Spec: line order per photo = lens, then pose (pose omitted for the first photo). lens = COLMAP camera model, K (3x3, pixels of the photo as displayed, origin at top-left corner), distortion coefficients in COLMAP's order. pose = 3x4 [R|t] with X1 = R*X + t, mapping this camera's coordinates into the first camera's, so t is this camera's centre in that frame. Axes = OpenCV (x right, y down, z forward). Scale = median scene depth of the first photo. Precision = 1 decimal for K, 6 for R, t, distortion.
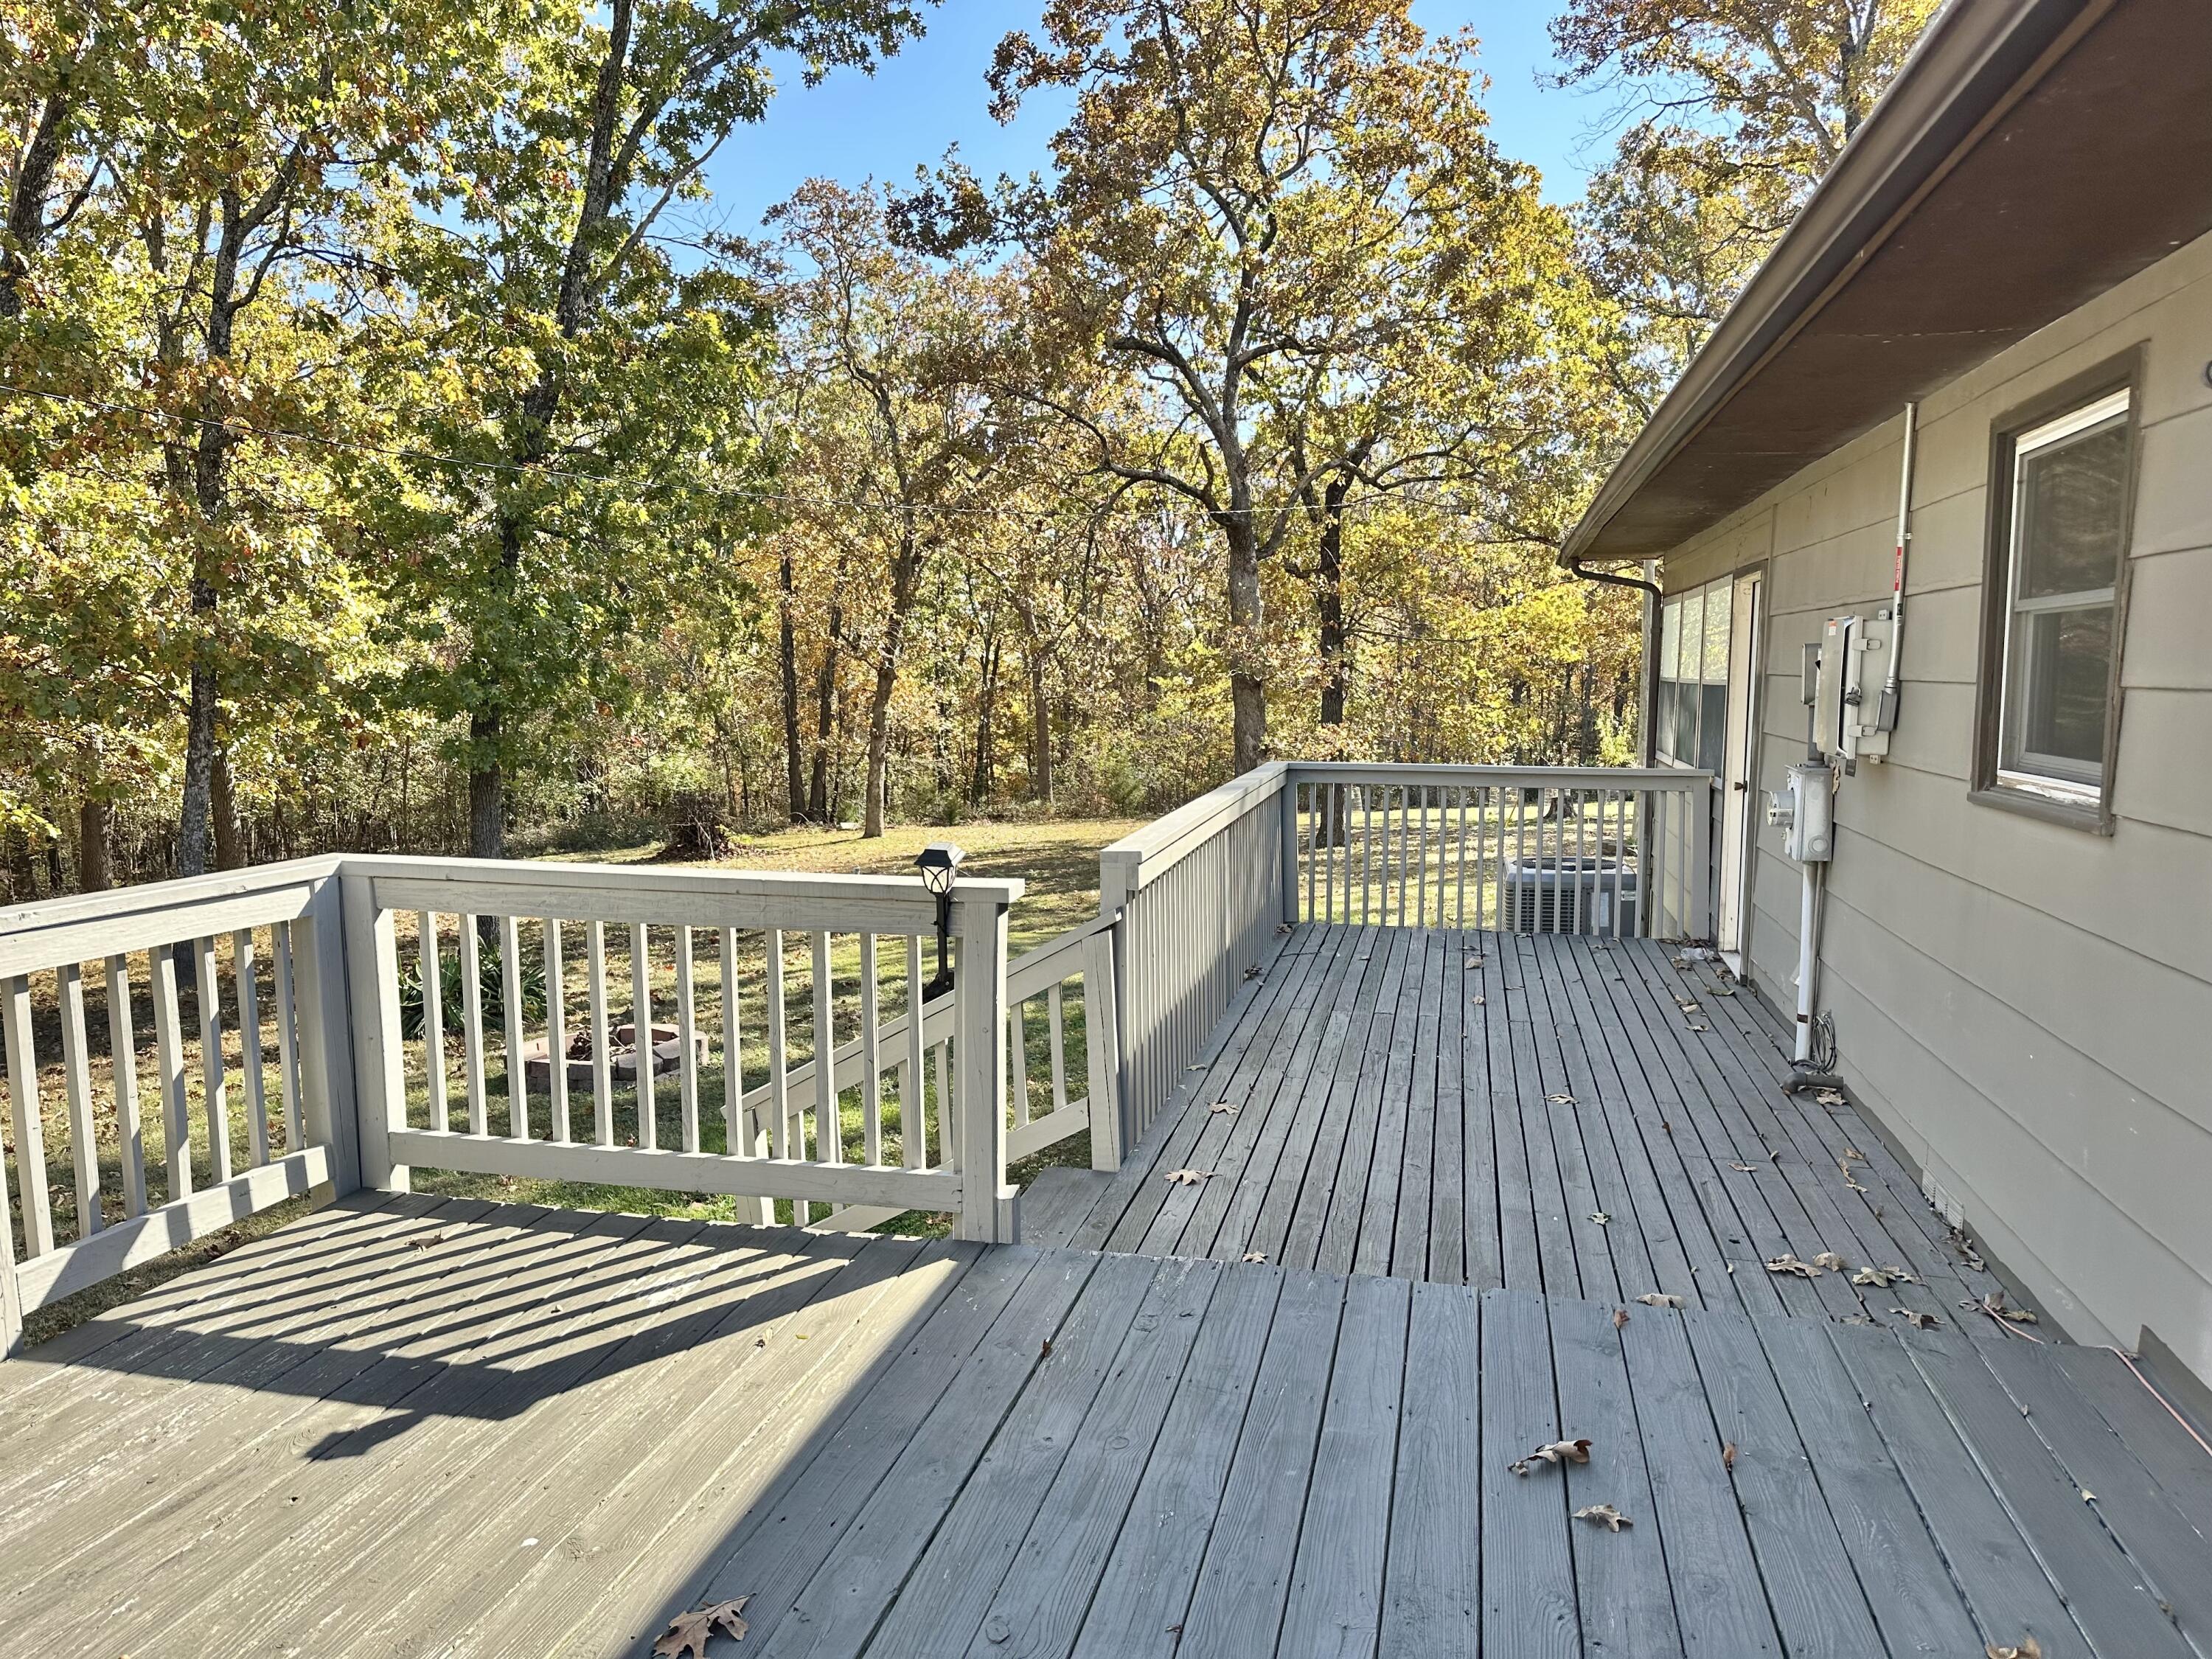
lens RADIAL K [[1534.6, 0, 1115.8], [0, 1534.6, 824.0], [0, 0, 1]] dist [0.063589, -0.117209]
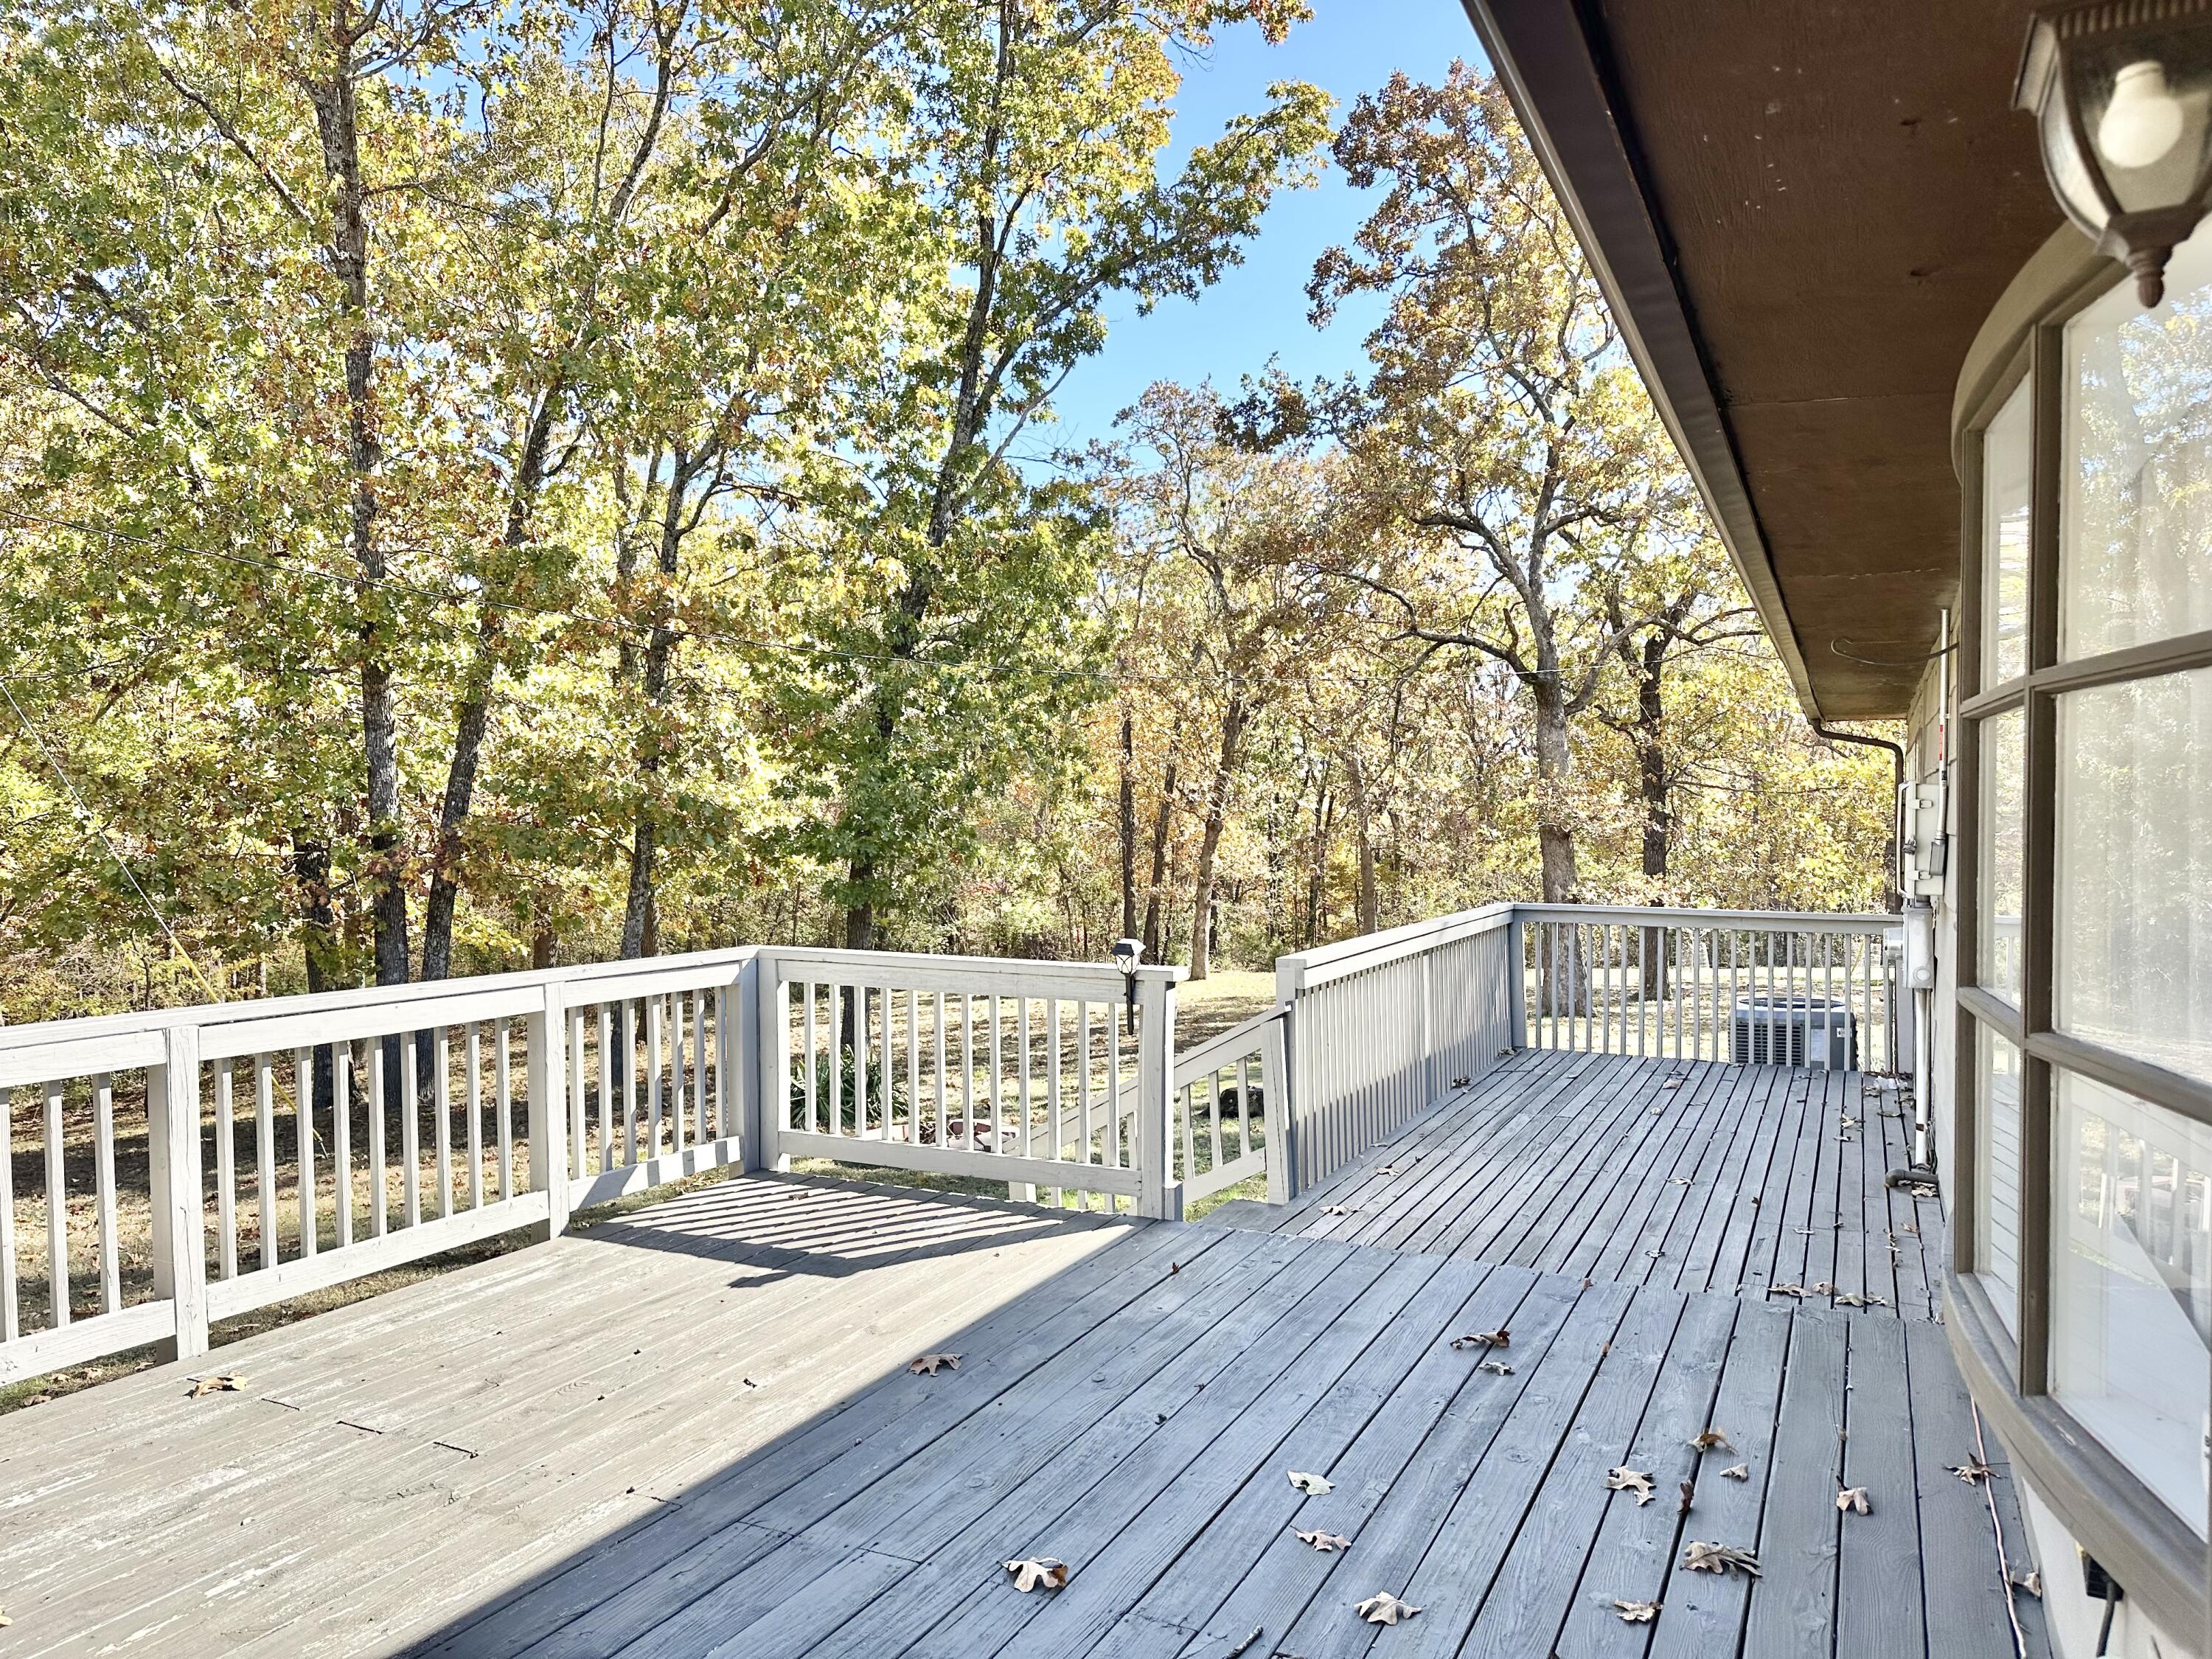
lens RADIAL K [[1555.3, 0, 1114.7], [0, 1555.3, 841.9], [0, 0, 1]] dist [0.045313, -0.044897]
pose [[0.974181, 0.001831, -0.225760, 0.047834], [-0.021415, 0.996208, -0.084332, 0.010127], [0.224750, 0.086989, 0.970526, -0.106257]]
